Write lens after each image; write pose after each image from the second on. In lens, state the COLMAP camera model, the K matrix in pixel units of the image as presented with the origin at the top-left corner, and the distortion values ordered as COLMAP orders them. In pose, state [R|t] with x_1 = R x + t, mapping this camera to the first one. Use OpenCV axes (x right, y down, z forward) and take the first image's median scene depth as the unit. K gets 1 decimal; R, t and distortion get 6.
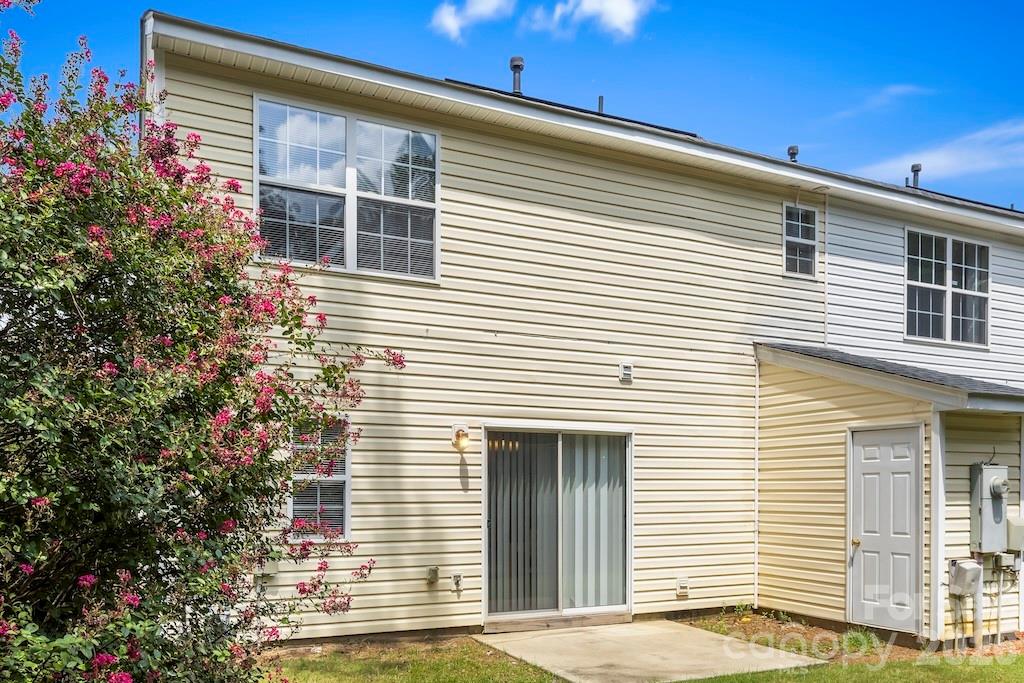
lens RADIAL K [[789.4, 0, 510.9], [0, 789.4, 498.5], [0, 0, 1]] dist [0.004761, -0.002367]
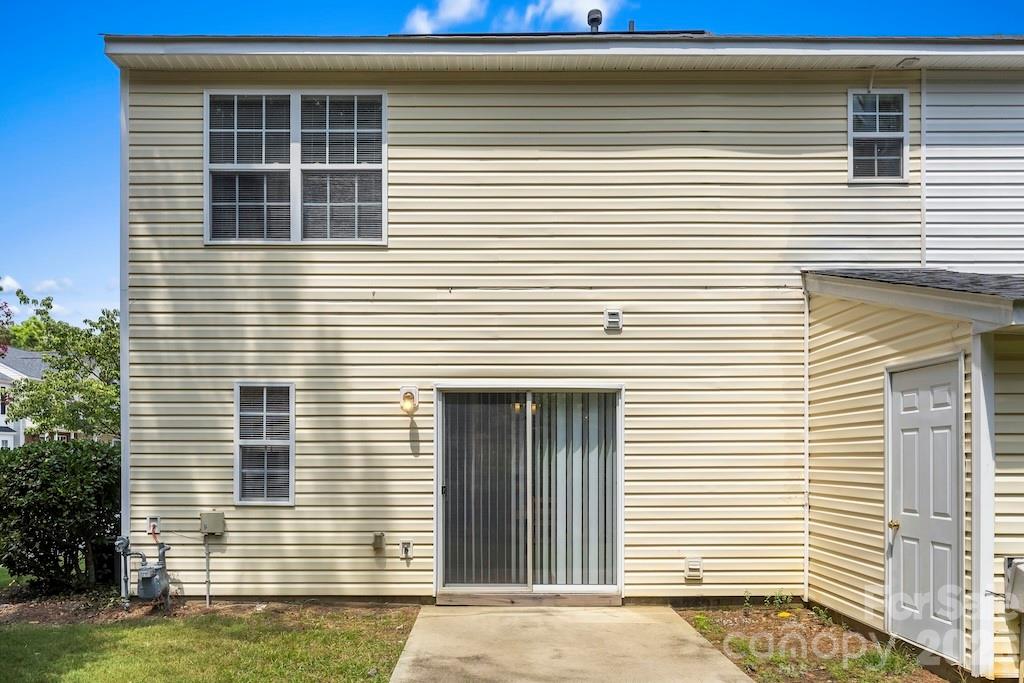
lens RADIAL K [[688.1, 0, 507.3], [0, 688.1, 457.8], [0, 0, 1]] dist [0.002474, 0.001697]
pose [[0.905703, -0.001572, -0.423910, 0.382087], [-0.002975, 0.999945, -0.010065, 0.001442], [0.423903, 0.010377, 0.905648, 0.272061]]
